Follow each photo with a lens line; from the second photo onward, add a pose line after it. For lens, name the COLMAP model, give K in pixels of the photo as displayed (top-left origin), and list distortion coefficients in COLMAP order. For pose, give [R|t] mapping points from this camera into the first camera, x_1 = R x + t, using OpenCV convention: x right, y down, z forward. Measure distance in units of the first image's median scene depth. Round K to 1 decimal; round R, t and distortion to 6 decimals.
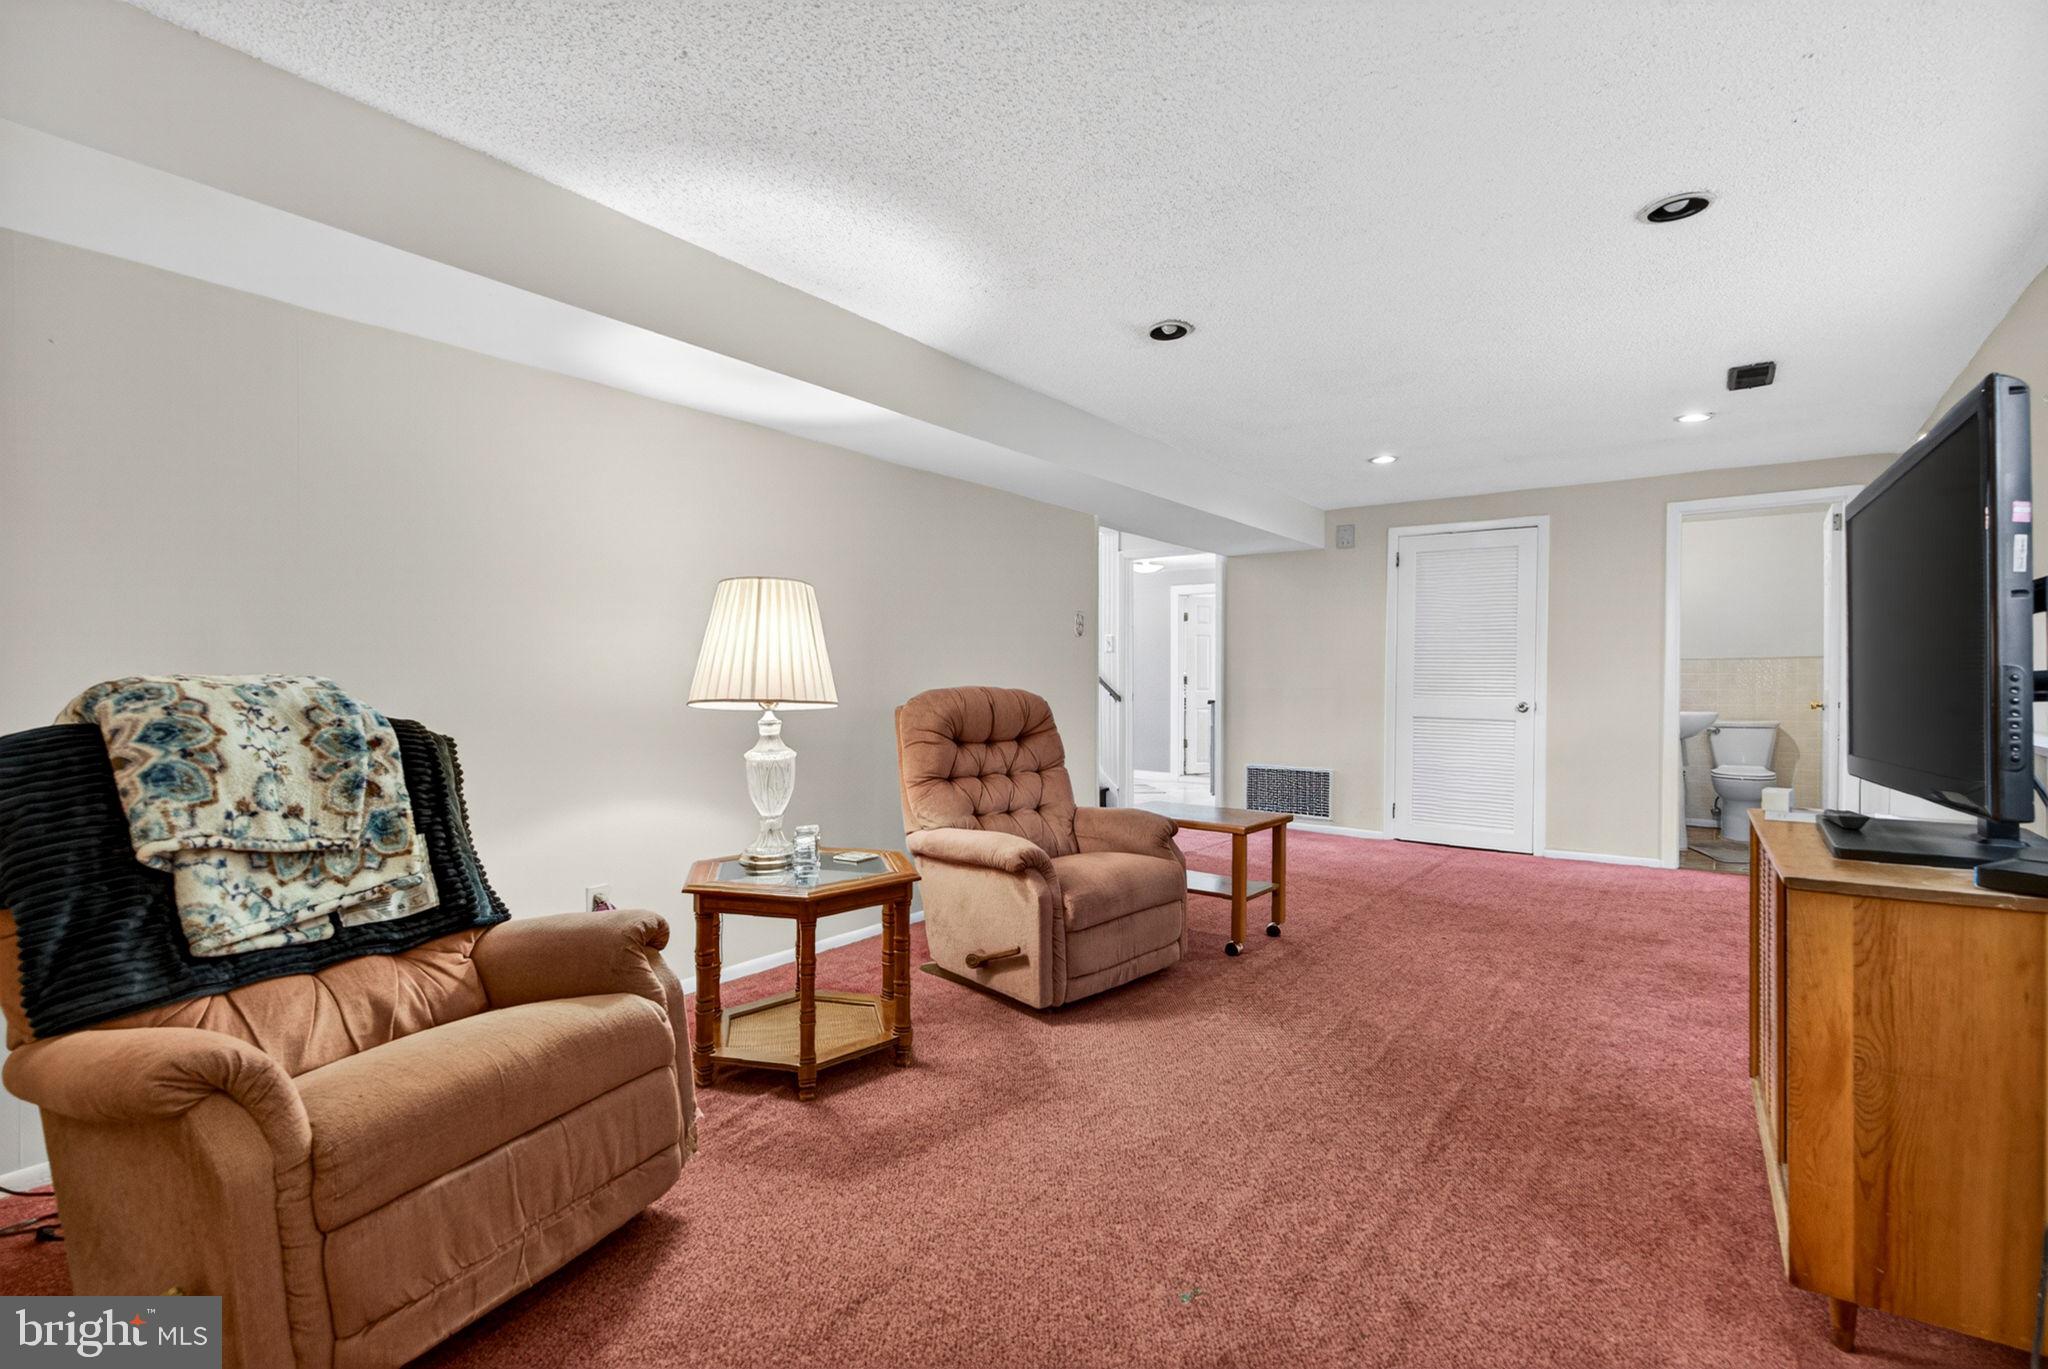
lens RADIAL K [[928.8, 0, 1037.9], [0, 928.8, 696.9], [0, 0, 1]] dist [-0.011246, 0.000287]
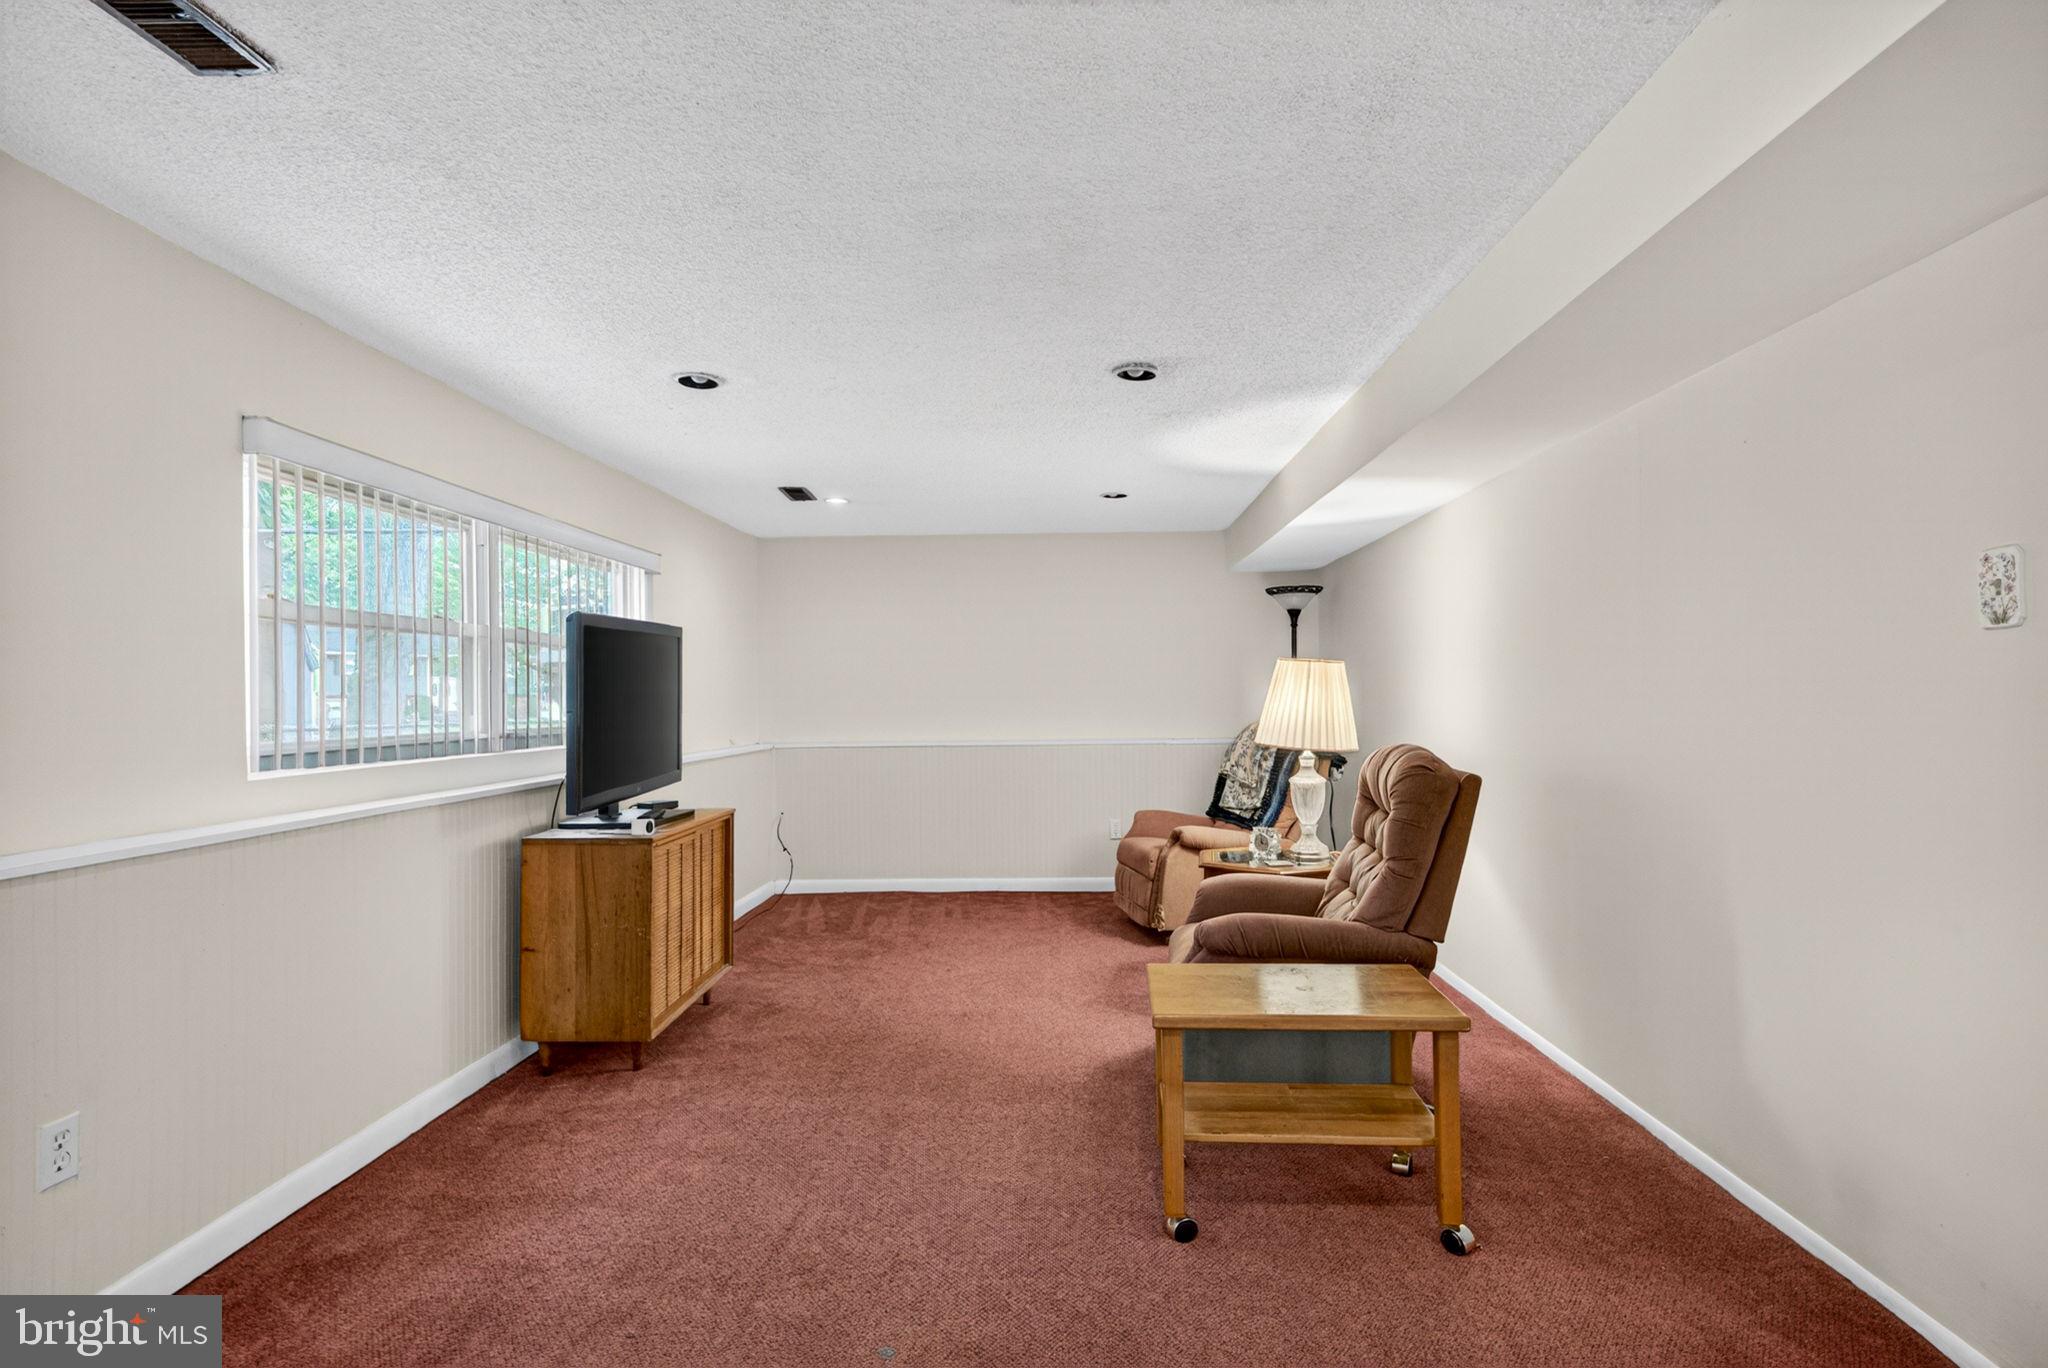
lens RADIAL K [[1025.6, 0, 1028.7], [0, 1025.6, 681.4], [0, 0, 1]] dist [-0.003355, 0.001855]
pose [[-0.832774, -0.000865, -0.553612, 0.848252], [-0.000679, 1.000000, -0.000541, -0.079936], [0.553612, -0.000075, -0.832775, 1.898104]]
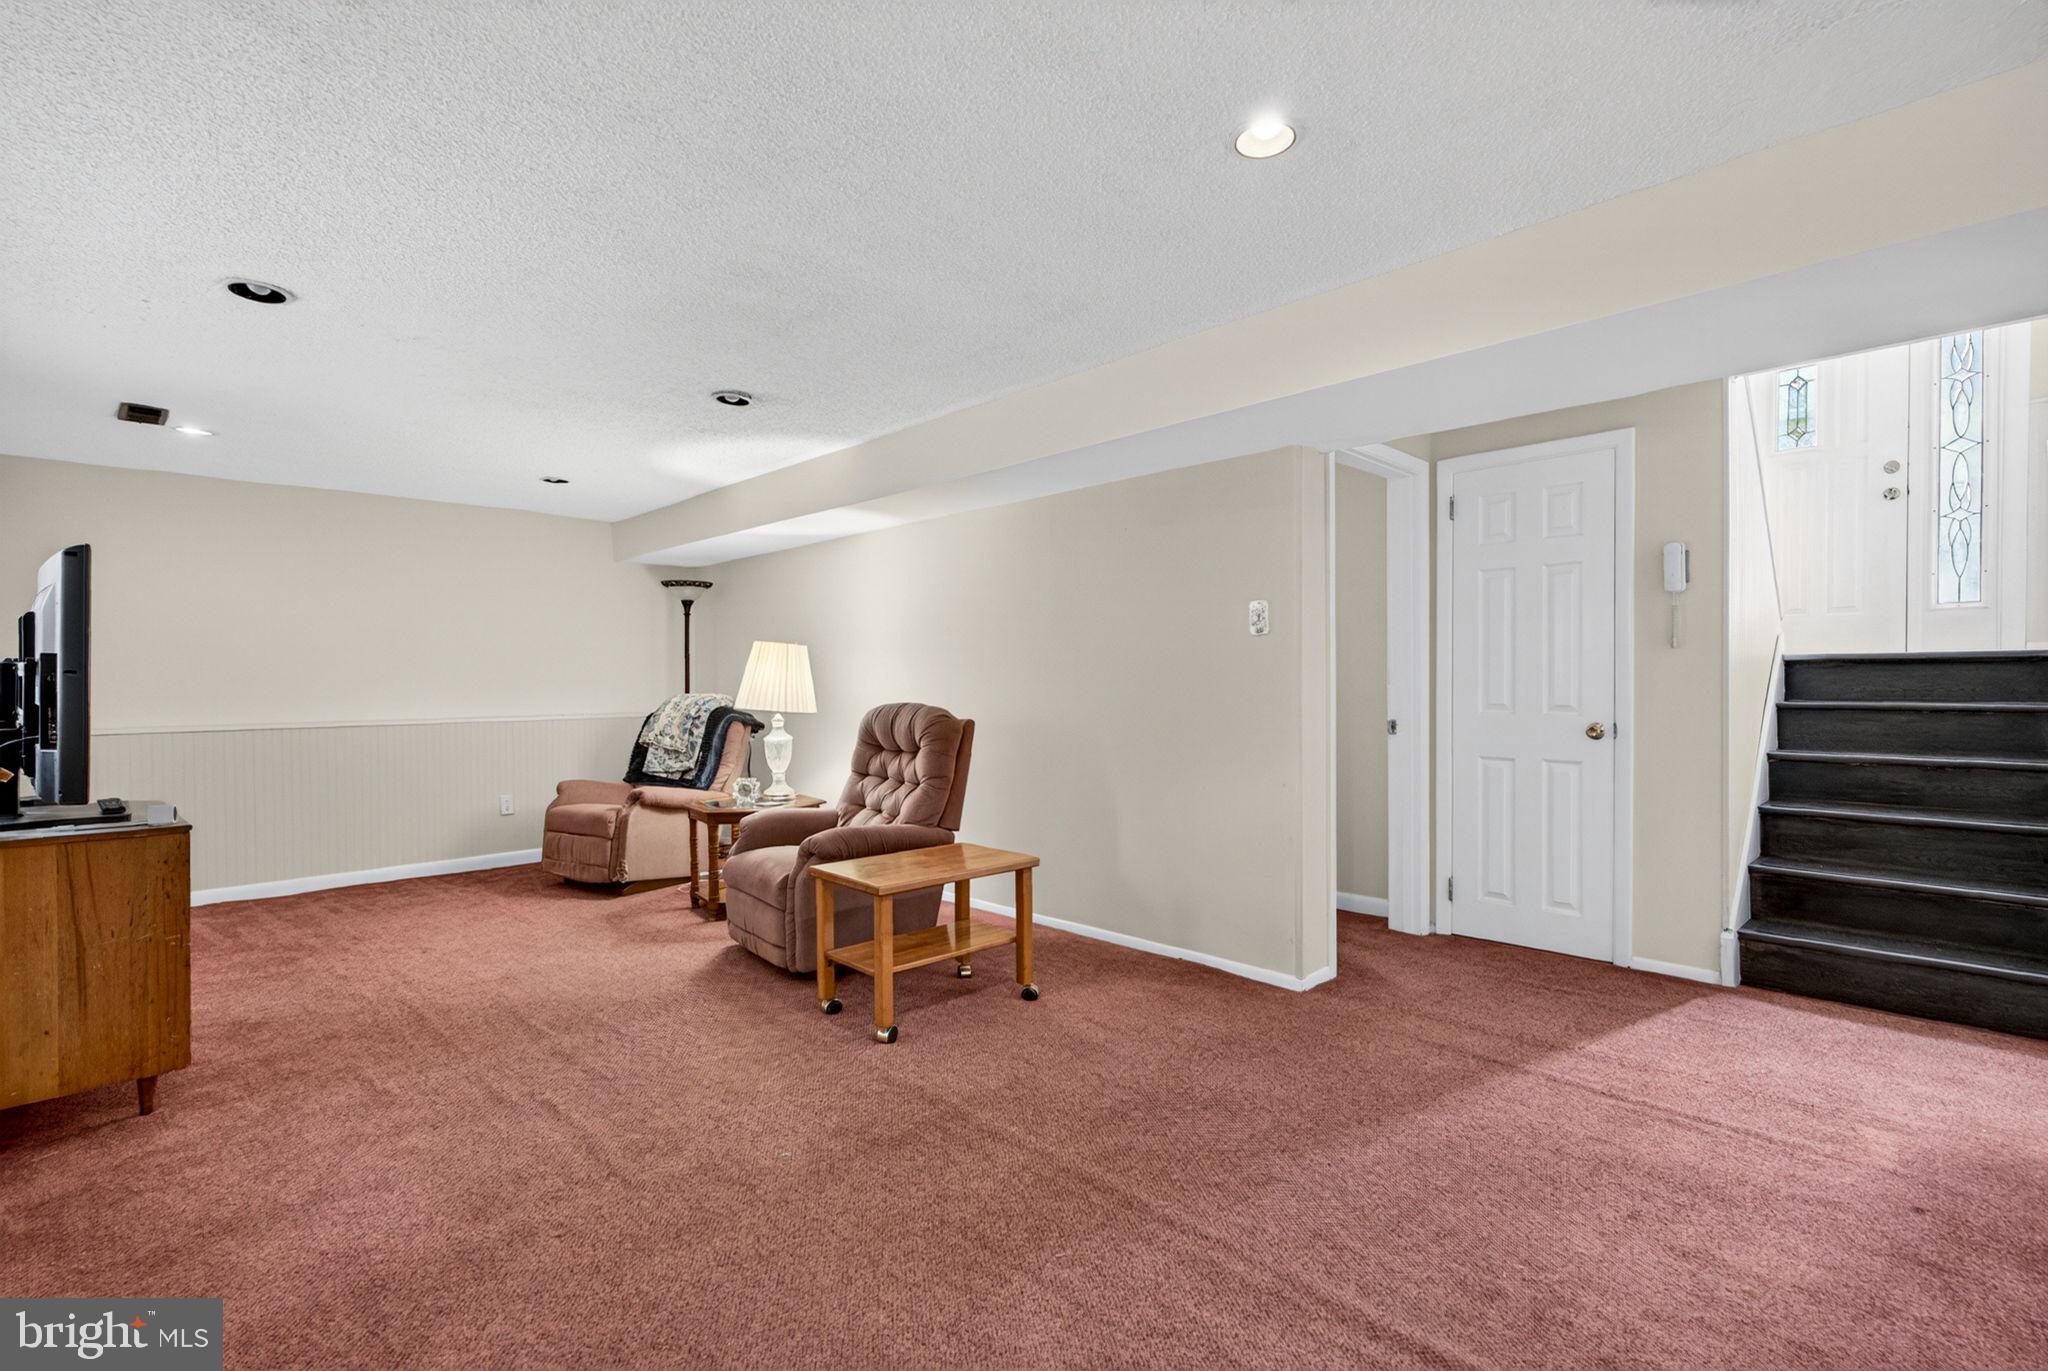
lens RADIAL K [[947.9, 0, 1027.5], [0, 947.9, 684.9], [0, 0, 1]] dist [-0.003328, 0.002826]
pose [[-0.164560, 0.002348, -0.986364, 1.305926], [-0.011610, 0.999923, 0.004317, -0.048806], [0.986299, 0.012162, -0.164520, 1.625572]]
